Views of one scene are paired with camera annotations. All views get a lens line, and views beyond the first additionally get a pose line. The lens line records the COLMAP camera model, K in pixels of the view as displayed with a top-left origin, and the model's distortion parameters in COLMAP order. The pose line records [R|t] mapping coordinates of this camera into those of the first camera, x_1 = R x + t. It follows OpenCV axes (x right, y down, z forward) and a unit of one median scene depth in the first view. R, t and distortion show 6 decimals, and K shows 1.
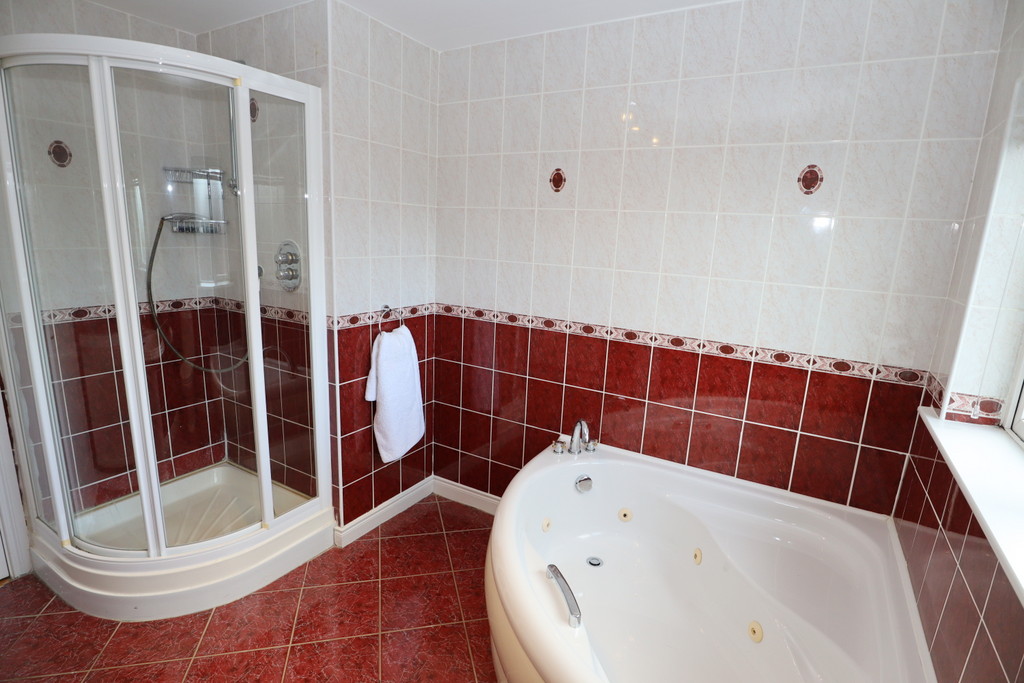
lens RADIAL K [[516.9, 0, 511.0], [0, 516.9, 344.2], [0, 0, 1]] dist [-0.029914, 0.004433]
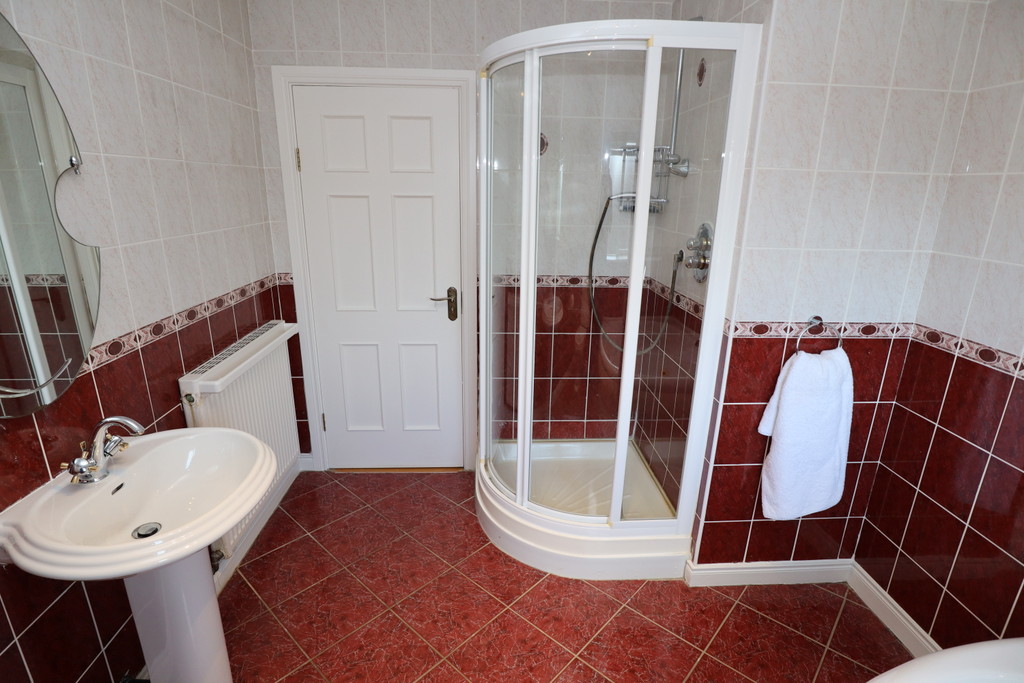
lens RADIAL K [[516.9, 0, 512.2], [0, 516.9, 344.4], [0, 0, 1]] dist [-0.029914, 0.004433]
pose [[0.555901, 0.209455, -0.804427, 0.108484], [-0.168461, 0.976039, 0.137724, -0.064811], [0.813999, 0.058954, 0.577866, 0.241519]]
